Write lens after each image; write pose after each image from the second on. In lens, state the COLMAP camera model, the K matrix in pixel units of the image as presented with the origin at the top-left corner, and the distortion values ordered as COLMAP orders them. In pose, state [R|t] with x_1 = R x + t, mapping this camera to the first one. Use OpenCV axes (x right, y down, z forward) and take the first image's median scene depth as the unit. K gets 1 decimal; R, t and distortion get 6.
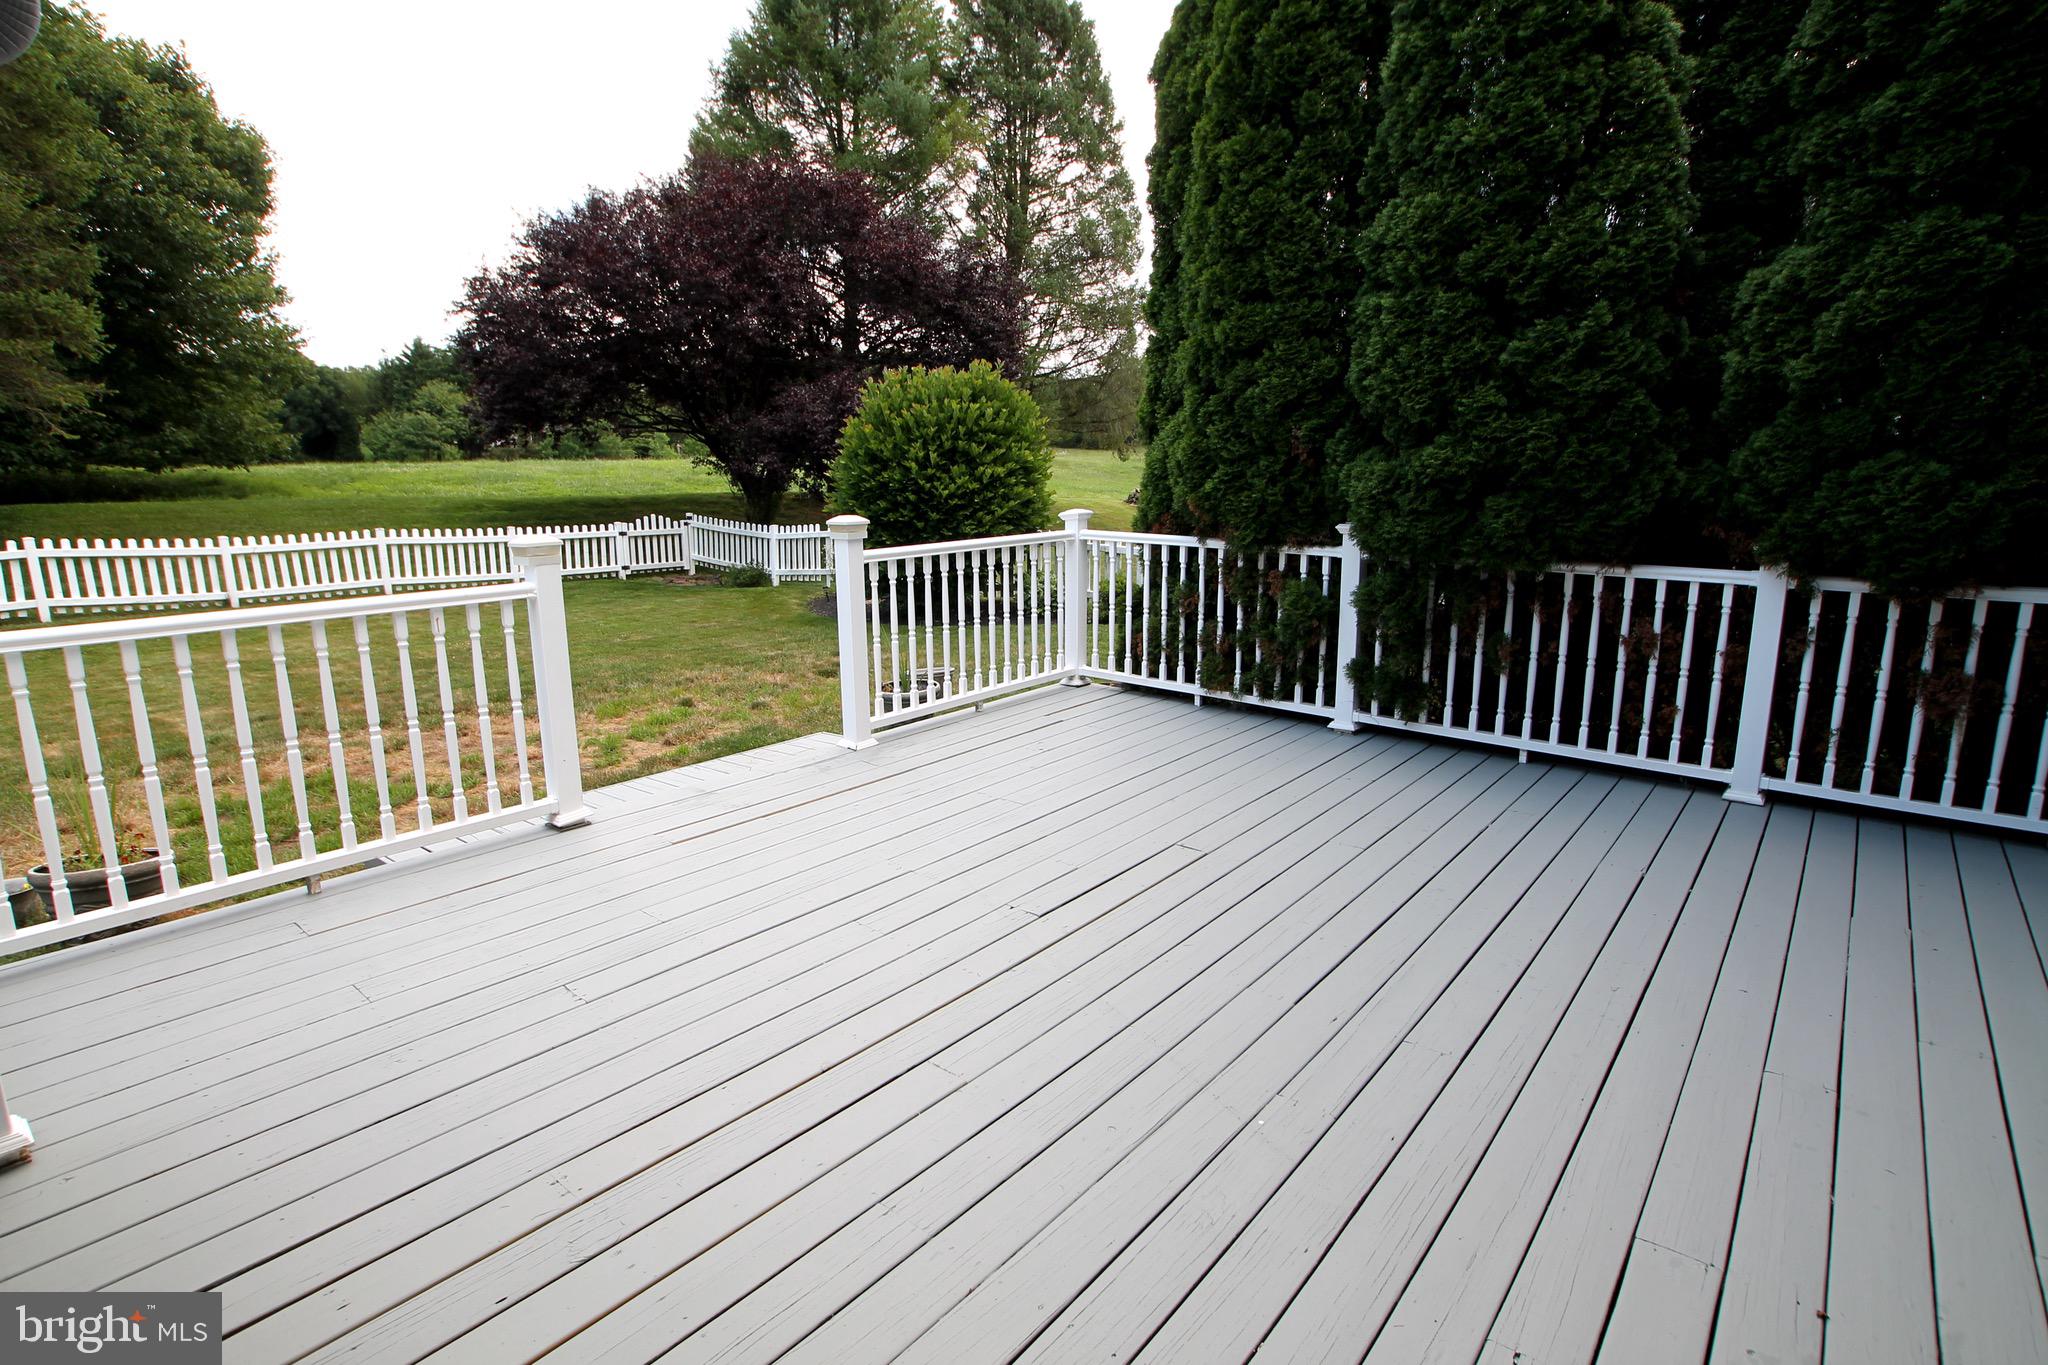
lens RADIAL K [[1047.8, 0, 1033.7], [0, 1047.8, 689.7], [0, 0, 1]] dist [-0.070453, 0.036569]
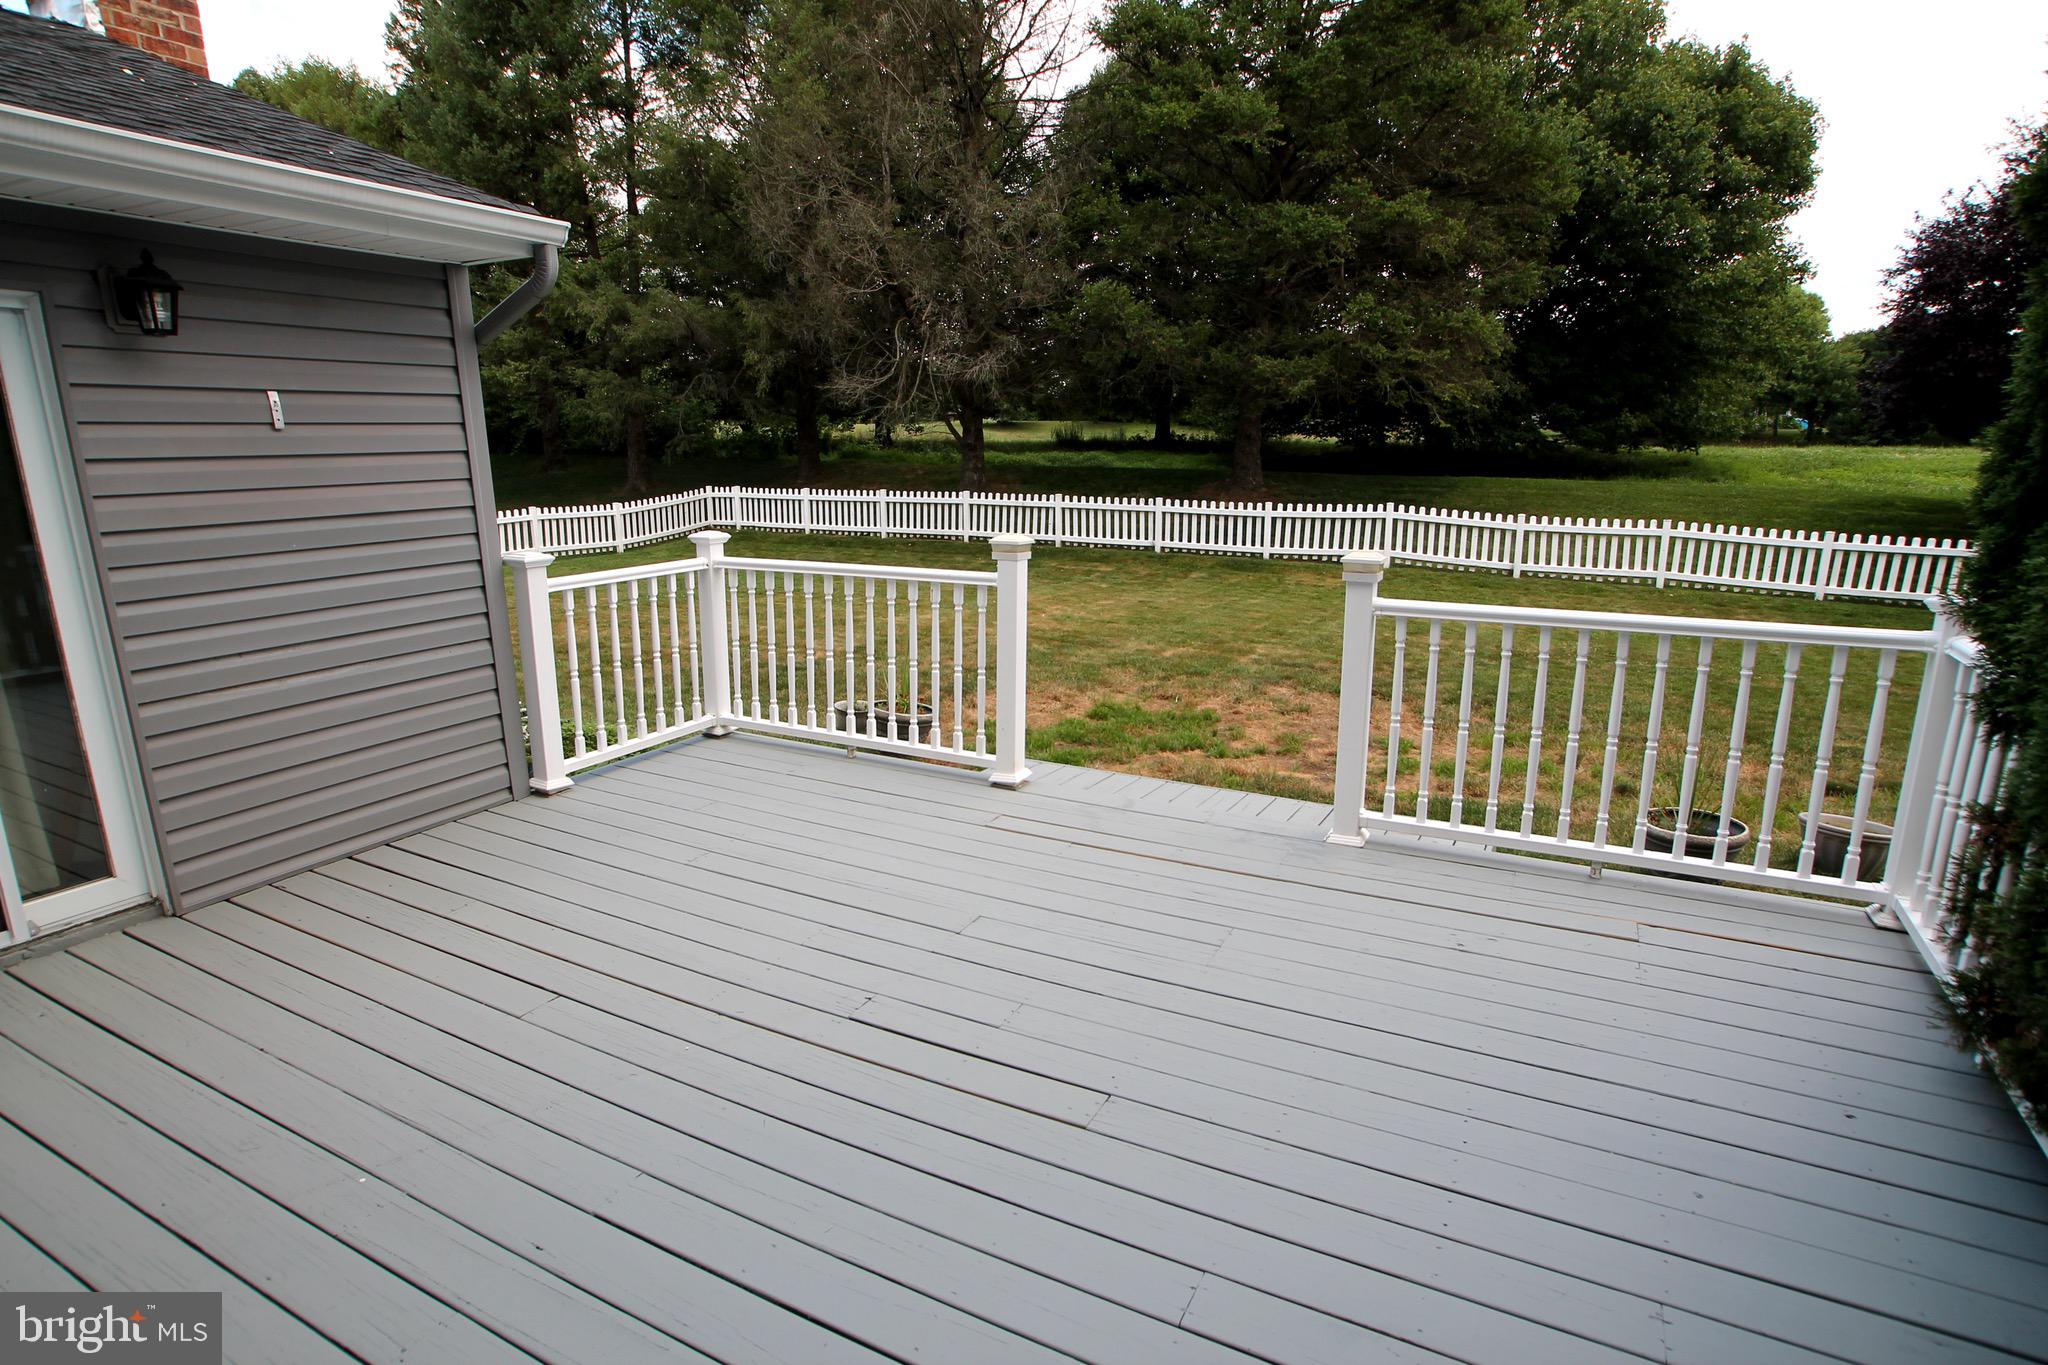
lens RADIAL K [[1116.9, 0, 1024.0], [0, 1116.9, 682.5], [0, 0, 1]] dist [-0.001487, -0.062925]
pose [[0.170065, 0.205421, -0.963784, 0.579150], [-0.206414, 0.963761, 0.168993, -0.153187], [0.963572, 0.170198, 0.206304, 0.627429]]
